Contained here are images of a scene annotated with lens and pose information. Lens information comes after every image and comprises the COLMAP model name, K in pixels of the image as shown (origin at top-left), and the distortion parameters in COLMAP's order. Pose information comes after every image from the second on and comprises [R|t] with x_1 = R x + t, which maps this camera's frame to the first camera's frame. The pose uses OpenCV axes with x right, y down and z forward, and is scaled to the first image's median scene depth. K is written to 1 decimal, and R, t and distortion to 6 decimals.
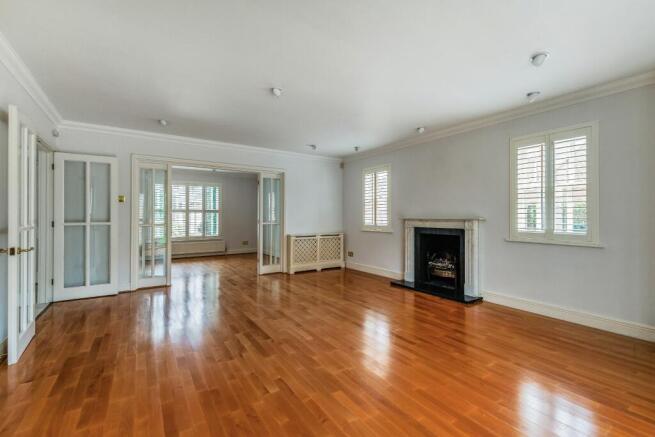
lens RADIAL K [[287.7, 0, 328.8], [0, 287.7, 215.6], [0, 0, 1]] dist [0.005349, 0.000289]
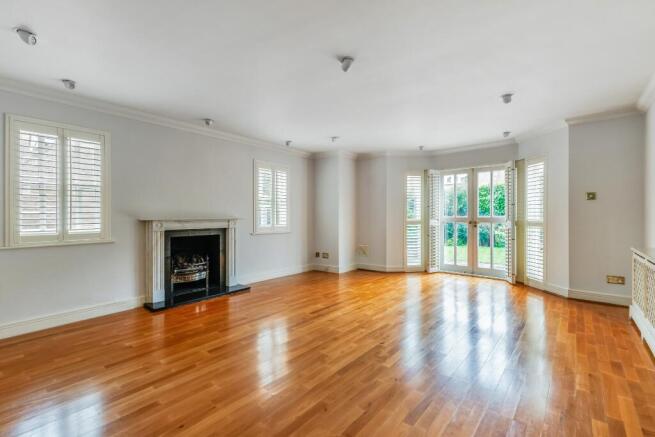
lens RADIAL K [[287.7, 0, 328.8], [0, 287.7, 218.2], [0, 0, 1]] dist [0.005349, 0.000289]
pose [[-0.283426, -0.010794, 0.958933, -0.616570], [-0.003576, 0.999942, 0.010198, -0.003439], [-0.958988, -0.000539, -0.283448, 0.823848]]
